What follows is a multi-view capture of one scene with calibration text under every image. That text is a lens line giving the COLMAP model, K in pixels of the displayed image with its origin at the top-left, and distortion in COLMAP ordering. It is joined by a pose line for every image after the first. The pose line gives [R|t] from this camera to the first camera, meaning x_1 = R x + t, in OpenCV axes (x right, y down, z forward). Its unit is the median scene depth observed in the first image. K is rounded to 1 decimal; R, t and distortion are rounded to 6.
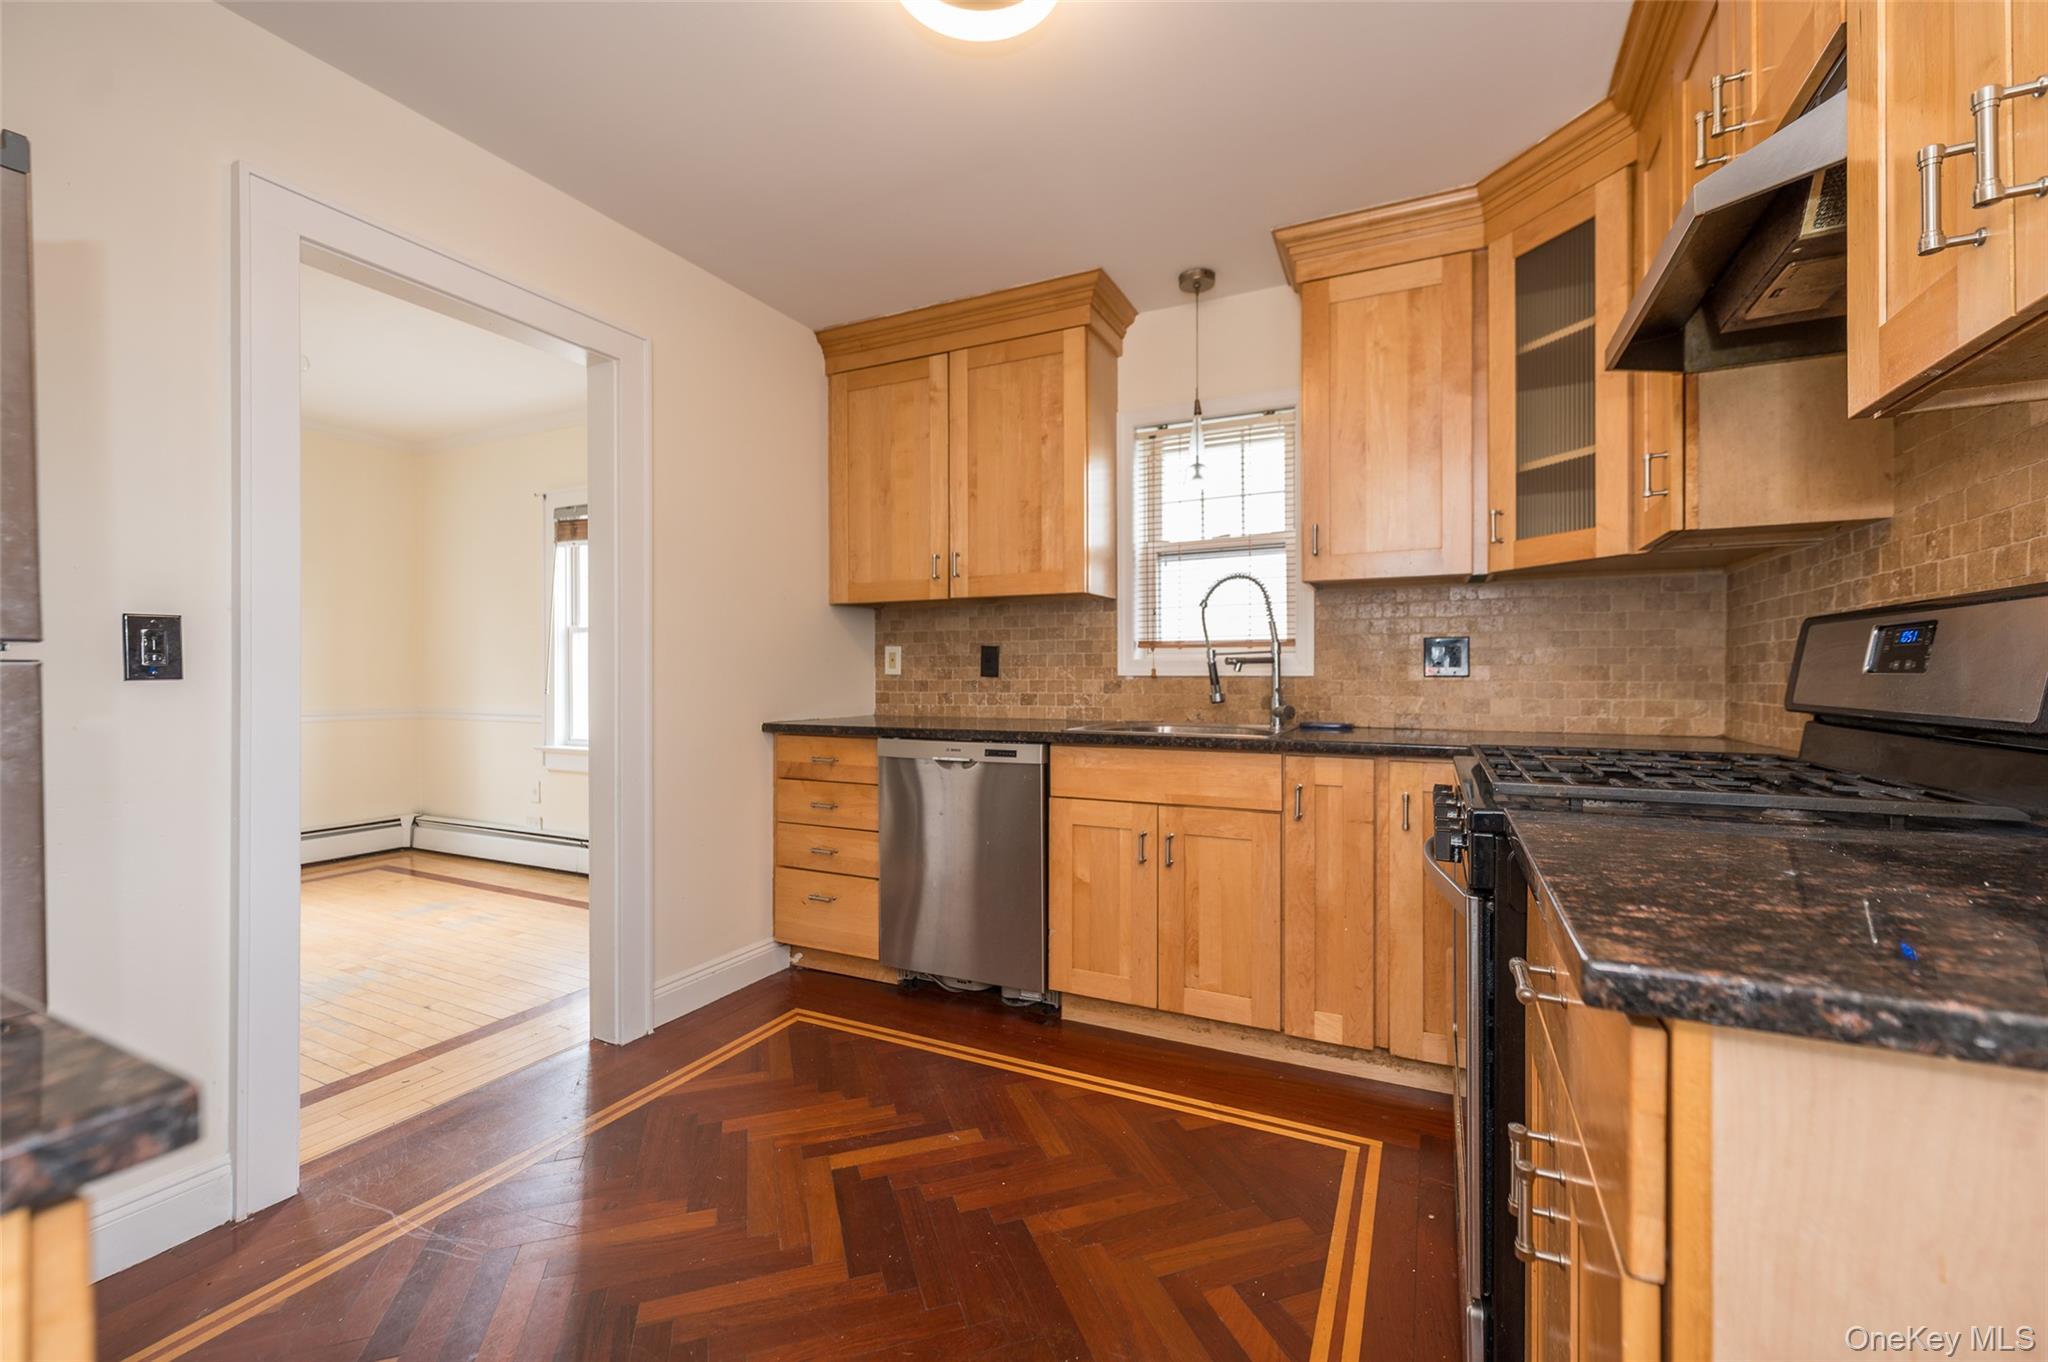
lens RADIAL K [[826.2, 0, 1028.4], [0, 826.2, 674.1], [0, 0, 1]] dist [0.002001, -0.000159]
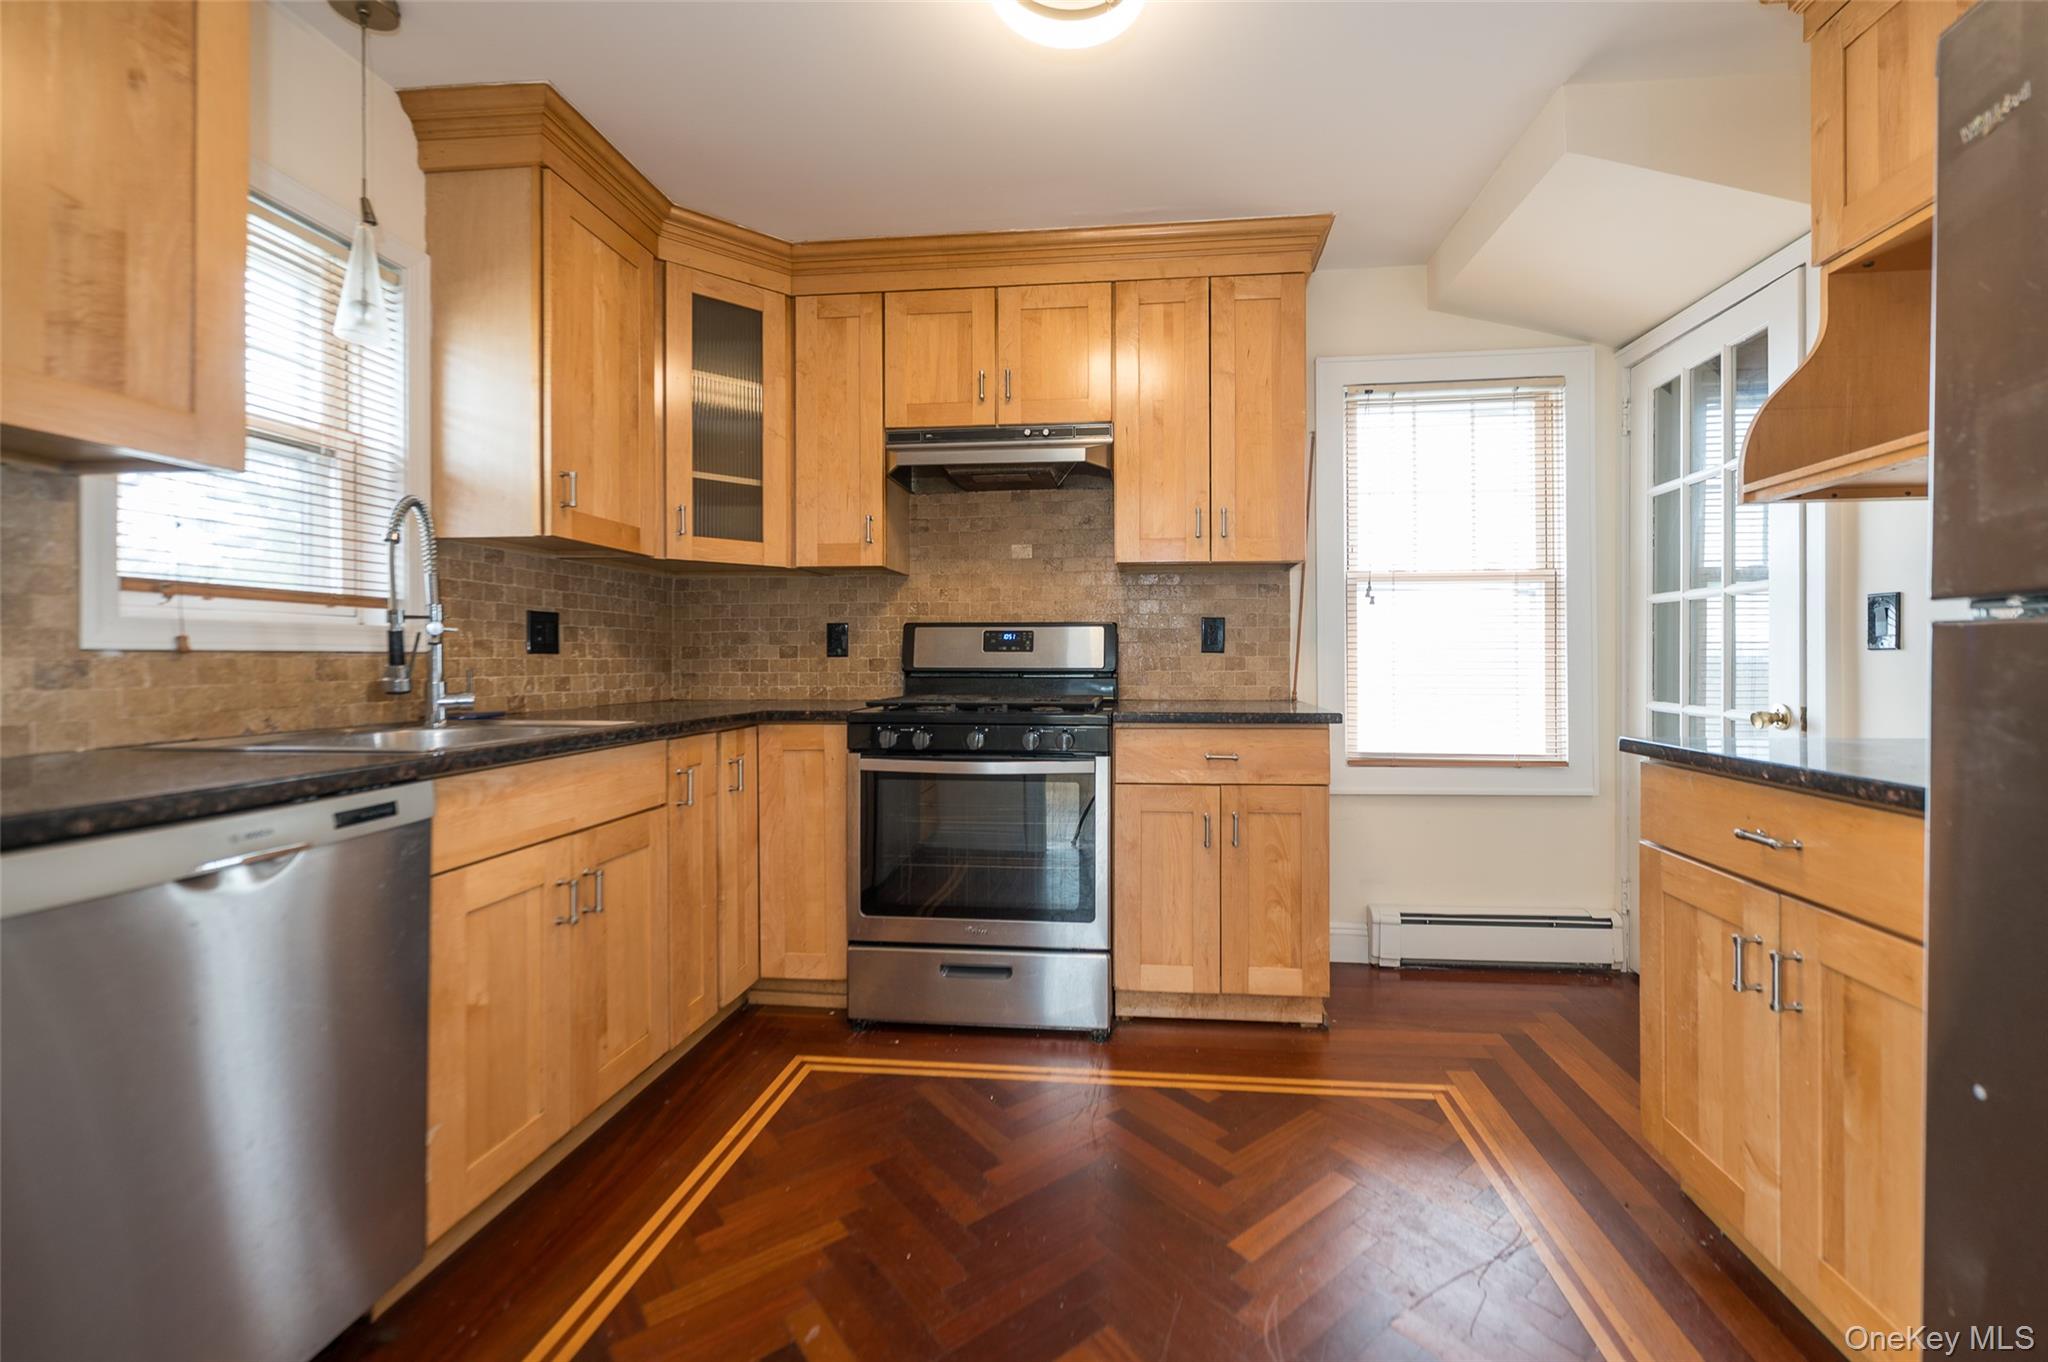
lens RADIAL K [[826.2, 0, 1073.7], [0, 826.2, 660.9], [0, 0, 1]] dist [0.002001, -0.000159]
pose [[-0.337366, -0.002112, 0.941371, -0.551760], [0.000740, 0.999997, 0.002509, 0.008533], [-0.941373, 0.001543, -0.337363, 0.718156]]
